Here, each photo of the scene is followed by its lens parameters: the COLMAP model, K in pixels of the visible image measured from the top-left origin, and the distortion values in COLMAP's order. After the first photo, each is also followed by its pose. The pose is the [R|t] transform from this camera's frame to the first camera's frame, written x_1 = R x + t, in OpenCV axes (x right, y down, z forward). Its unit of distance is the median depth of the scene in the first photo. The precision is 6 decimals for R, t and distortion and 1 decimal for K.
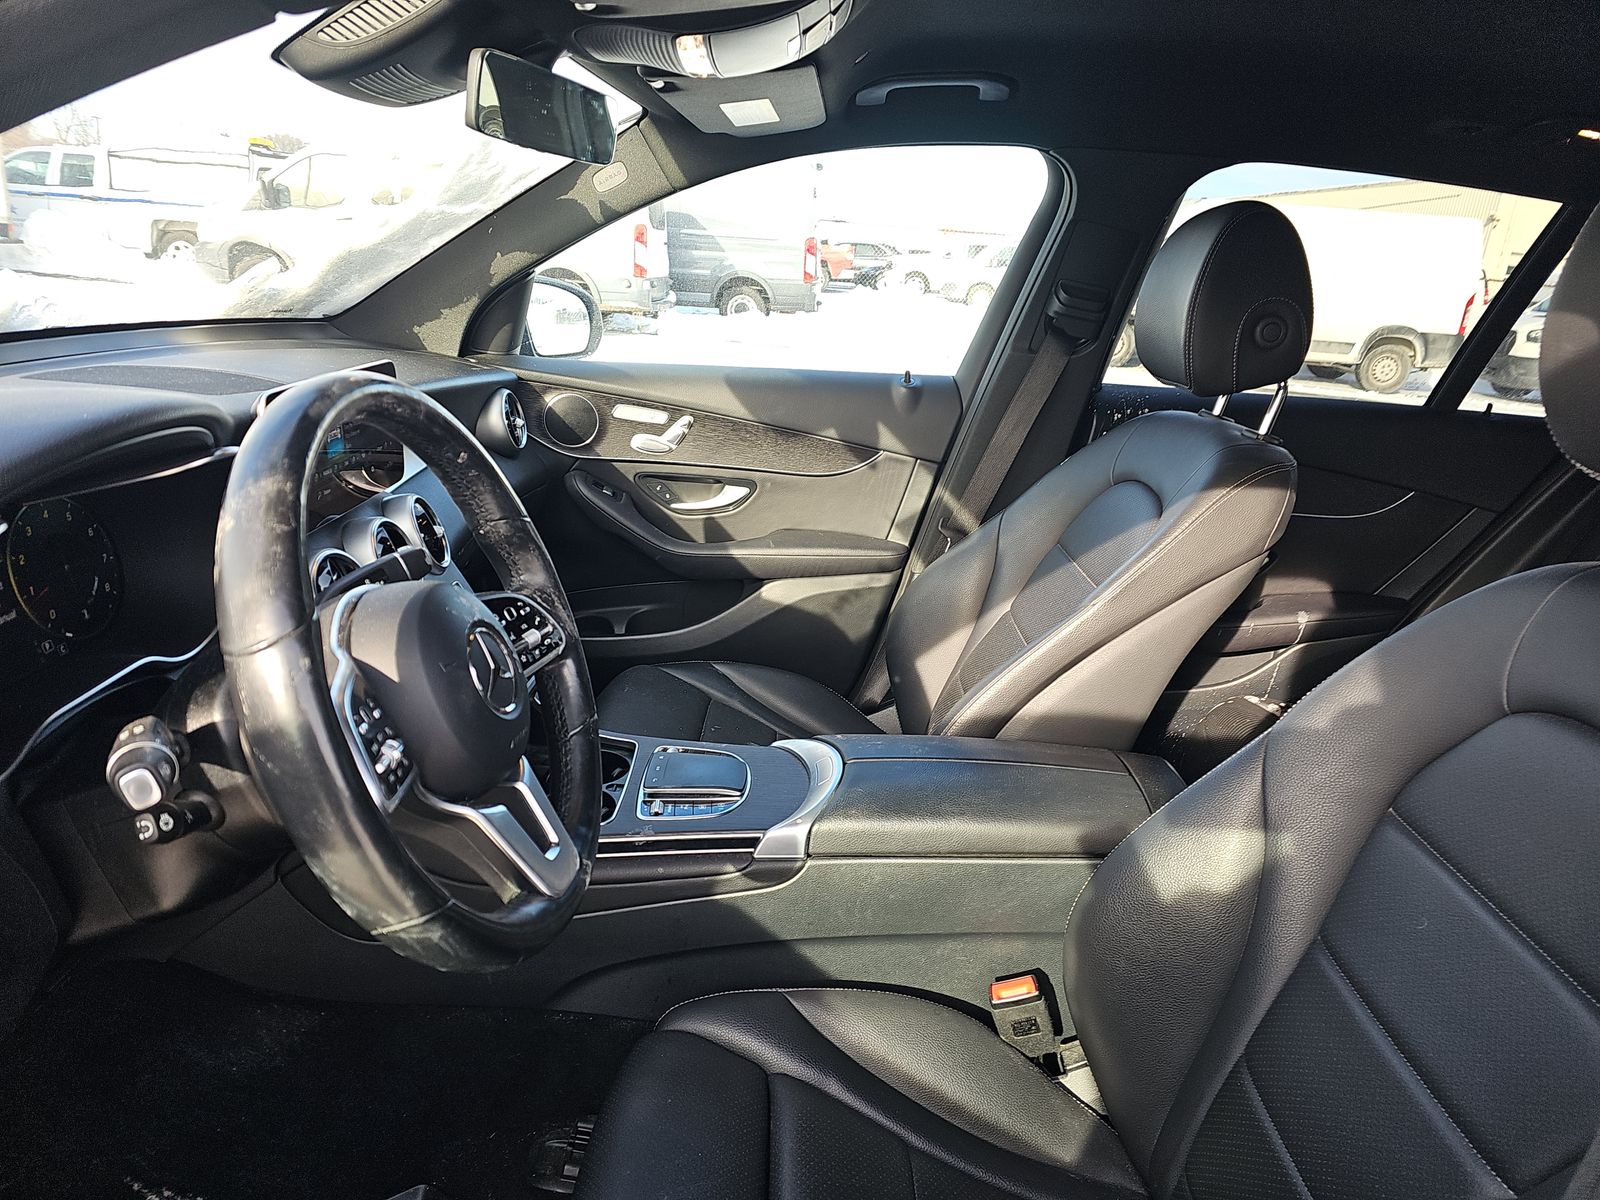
lens RADIAL K [[1057.4, 0, 792.8], [0, 1057.4, 611.5], [0, 0, 1]] dist [0.060766, -0.059686]
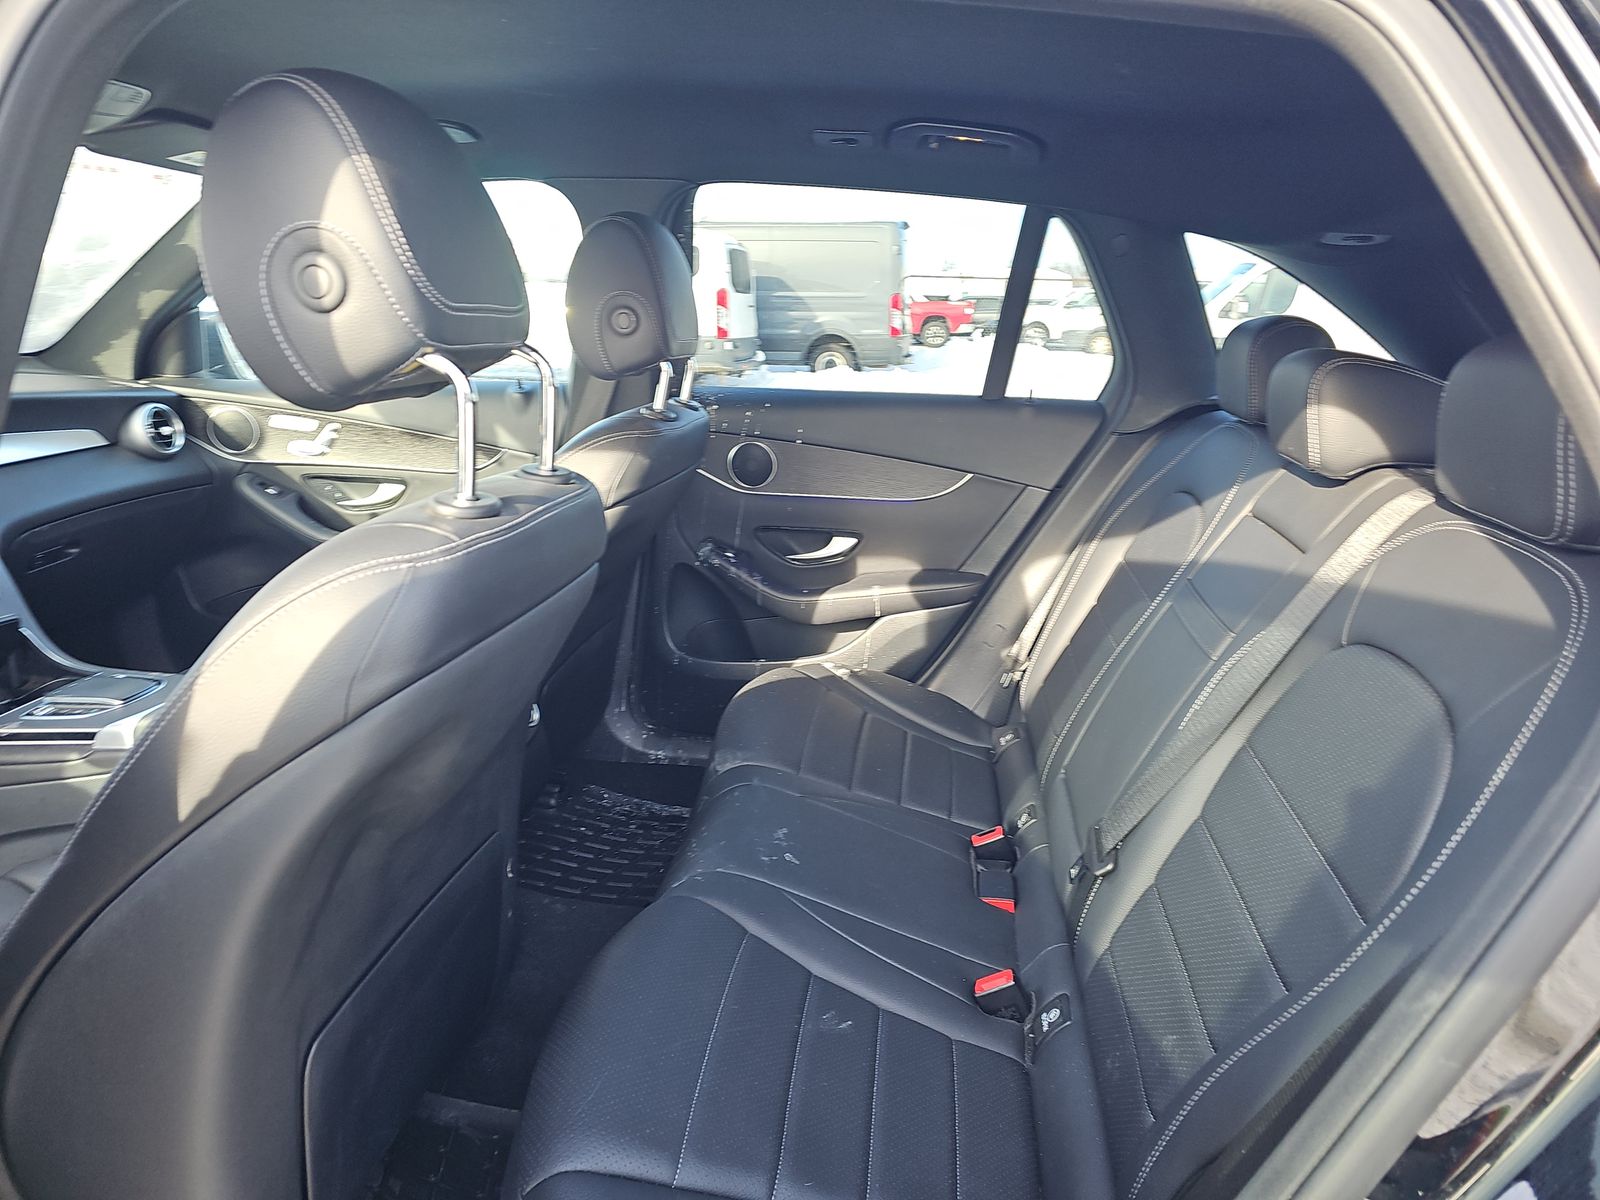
lens RADIAL K [[1057.4, 0, 807.7], [0, 1057.4, 610.0], [0, 0, 1]] dist [0.060766, -0.059686]
pose [[0.991622, -0.014101, -0.128399, 0.577764], [0.007039, 0.998445, -0.055293, 0.089682], [0.128979, 0.053926, 0.990180, -0.080695]]
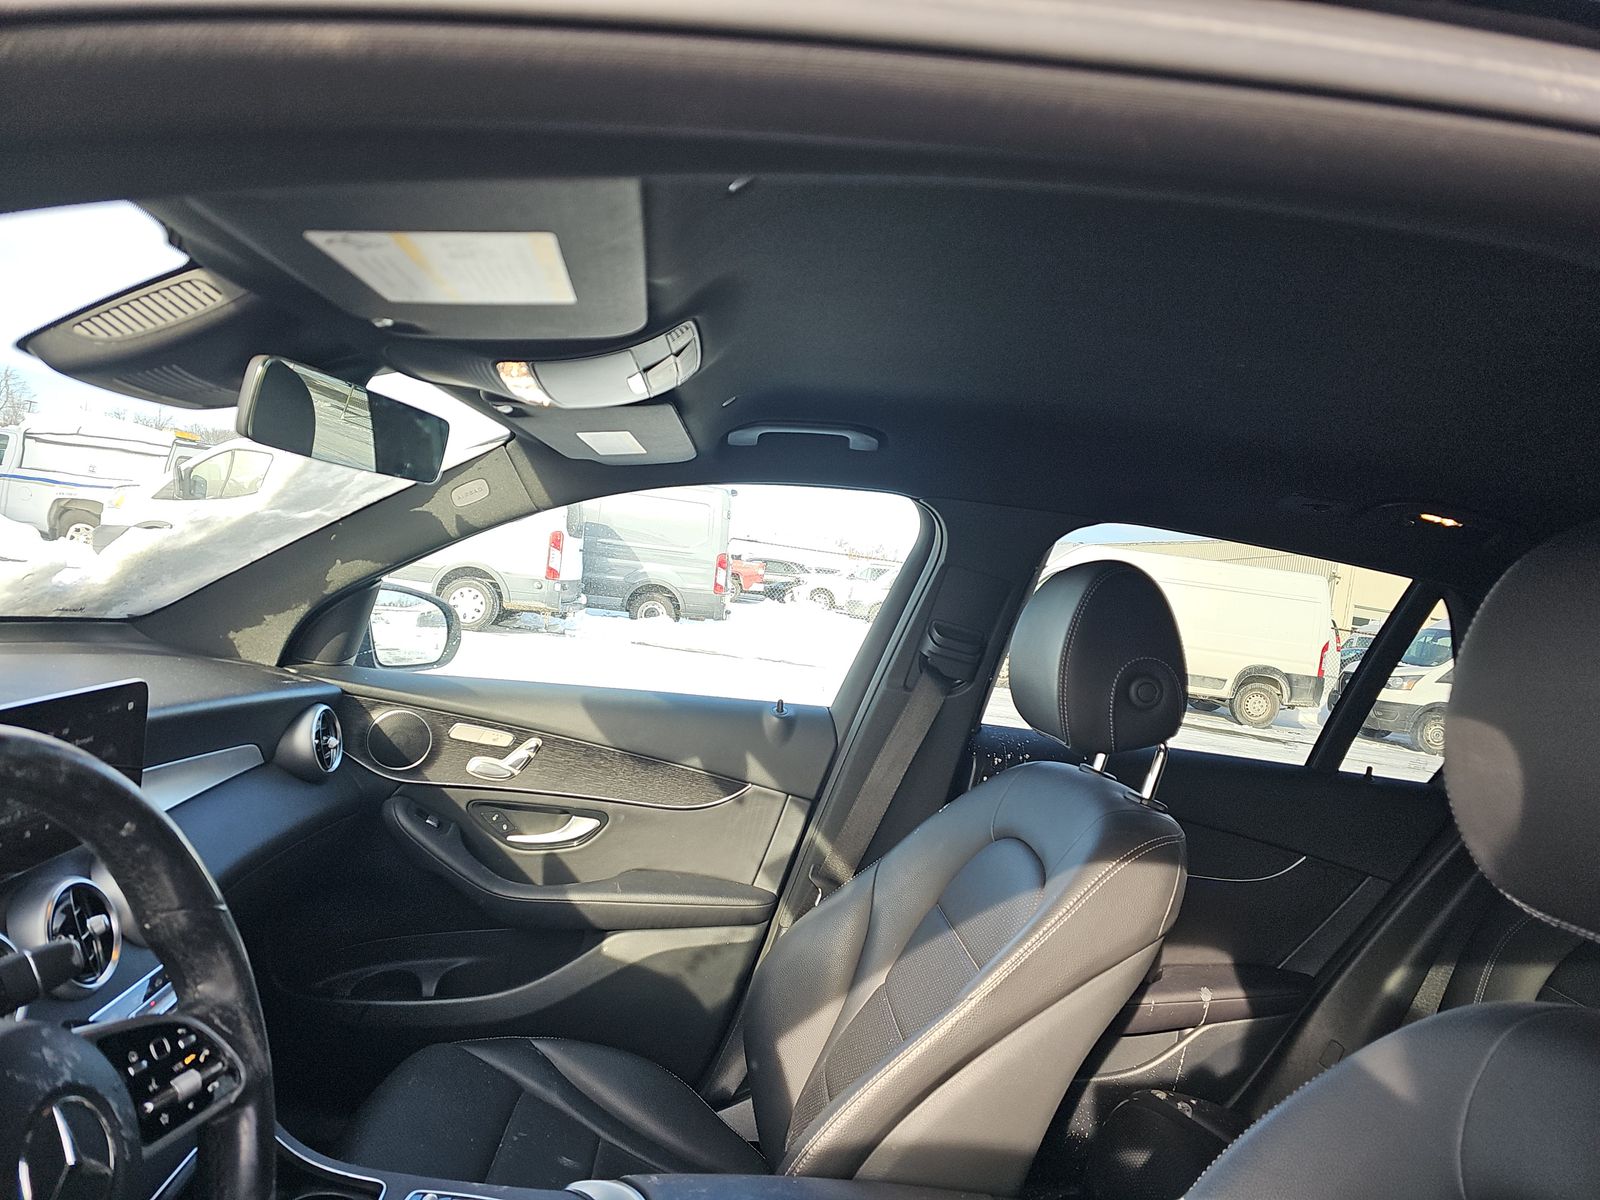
lens RADIAL K [[1057.4, 0, 809.2], [0, 1057.4, 579.5], [0, 0, 1]] dist [0.060766, -0.059686]
pose [[0.993830, 0.057183, 0.095037, 0.039649], [-0.025087, 0.950539, -0.309591, -0.040502], [-0.108039, 0.305297, 0.946108, 0.078972]]
